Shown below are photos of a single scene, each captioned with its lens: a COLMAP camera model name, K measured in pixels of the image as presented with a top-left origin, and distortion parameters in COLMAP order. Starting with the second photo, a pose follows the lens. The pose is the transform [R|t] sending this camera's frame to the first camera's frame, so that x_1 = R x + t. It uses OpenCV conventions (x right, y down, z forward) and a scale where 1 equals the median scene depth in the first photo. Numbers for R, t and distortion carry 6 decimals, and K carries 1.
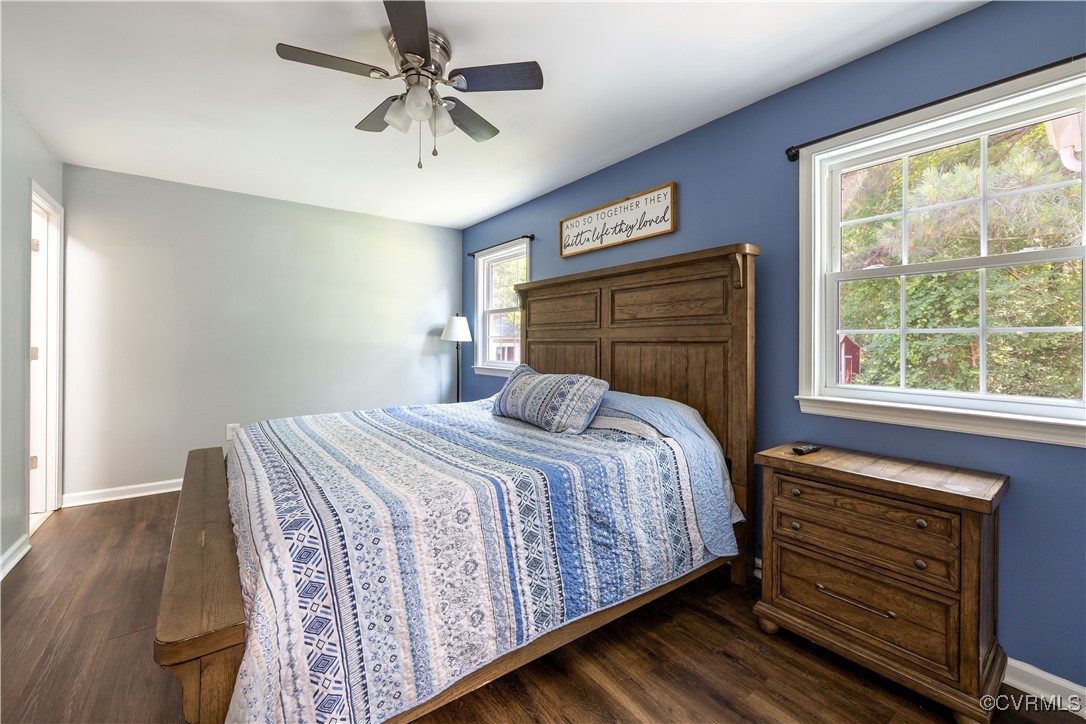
lens RADIAL K [[410.0, 0, 539.1], [0, 410.0, 350.9], [0, 0, 1]] dist [-0.000652, -0.000145]
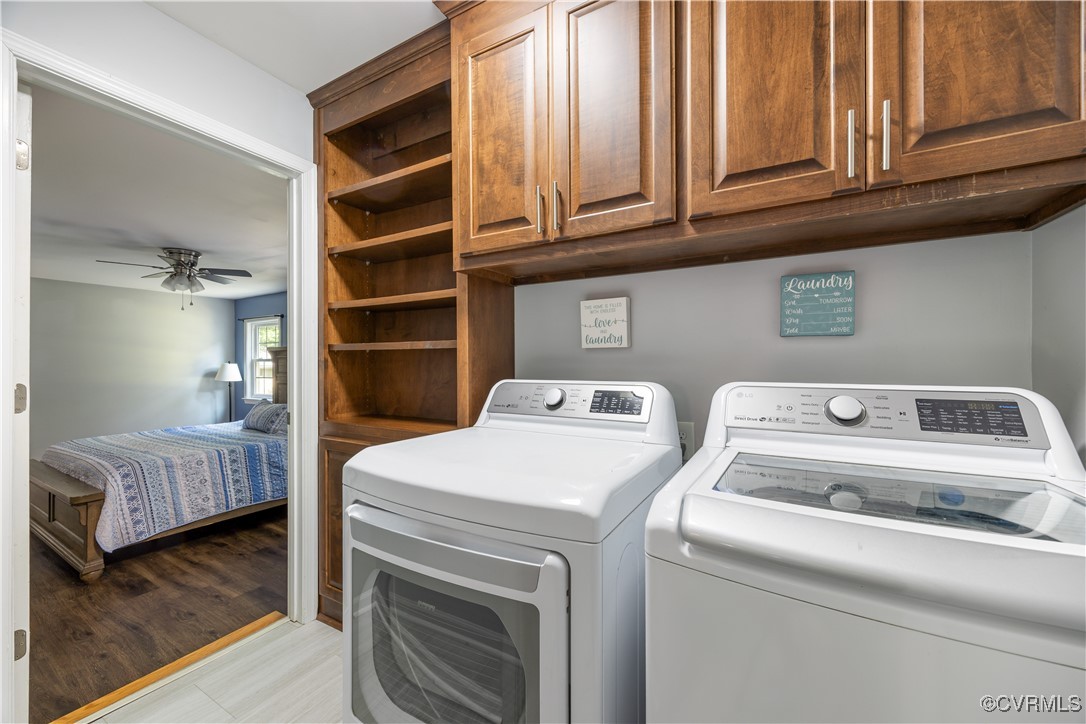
lens RADIAL K [[410.0, 0, 546.9], [0, 410.0, 365.0], [0, 0, 1]] dist [-0.000652, -0.000145]
pose [[0.925951, -0.009604, 0.377521, 0.832939], [0.012364, 0.999912, -0.004890, -0.172882], [-0.377441, 0.009196, 0.925988, -2.135861]]
